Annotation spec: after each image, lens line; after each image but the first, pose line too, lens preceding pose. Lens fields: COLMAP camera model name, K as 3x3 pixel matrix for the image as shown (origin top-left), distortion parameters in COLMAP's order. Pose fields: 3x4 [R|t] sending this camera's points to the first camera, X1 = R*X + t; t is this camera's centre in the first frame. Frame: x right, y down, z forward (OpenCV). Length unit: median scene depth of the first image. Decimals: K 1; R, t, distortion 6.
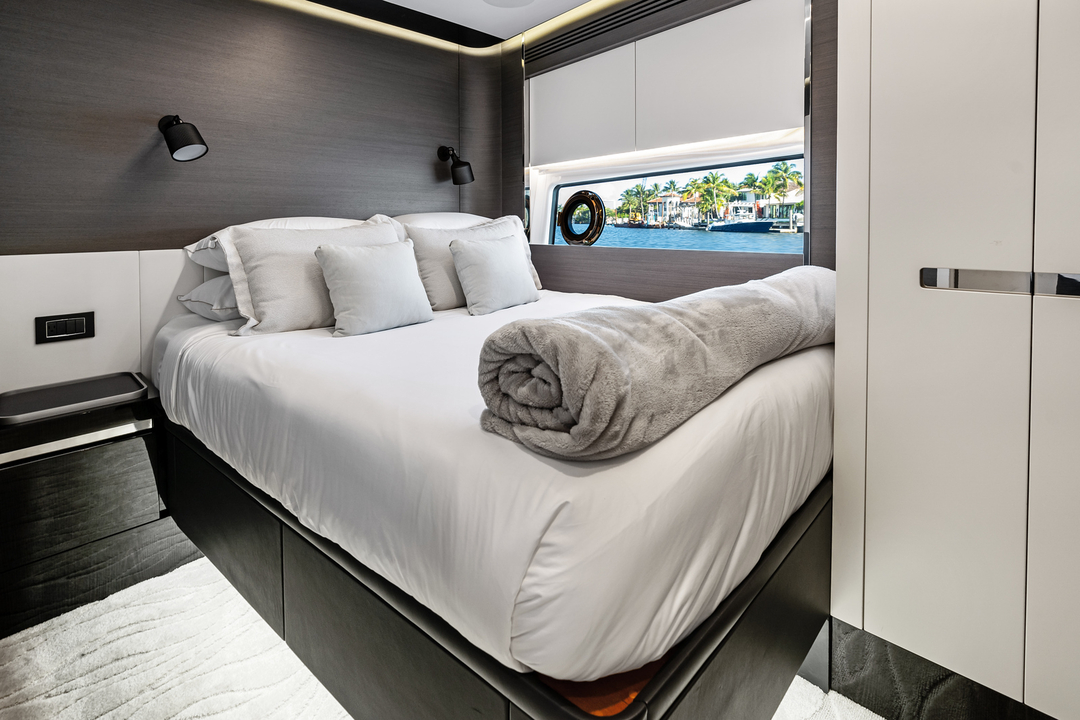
lens RADIAL K [[494.9, 0, 538.5], [0, 494.9, 360.5], [0, 0, 1]] dist [-0.000021, -0.000731]
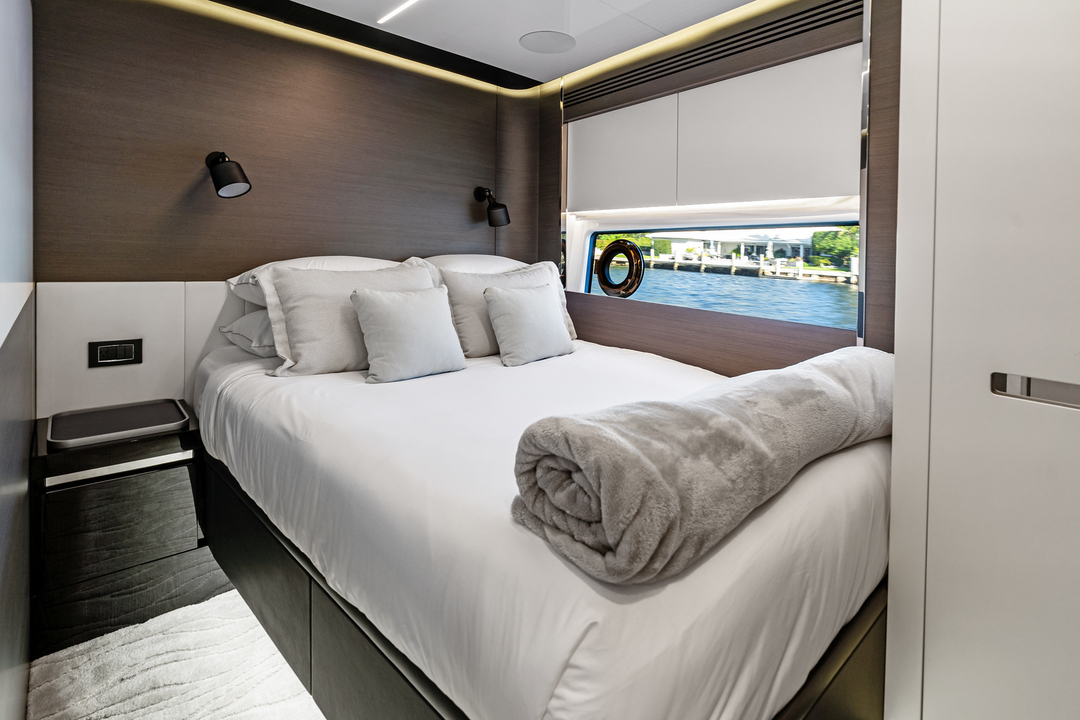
lens RADIAL K [[494.9, 0, 544.0], [0, 494.9, 327.0], [0, 0, 1]] dist [-0.000021, -0.000731]
pose [[0.997901, 0.018124, -0.062164, 0.002515], [-0.018616, 0.999800, -0.007331, -0.158565], [0.062019, 0.008473, 0.998039, 0.025528]]
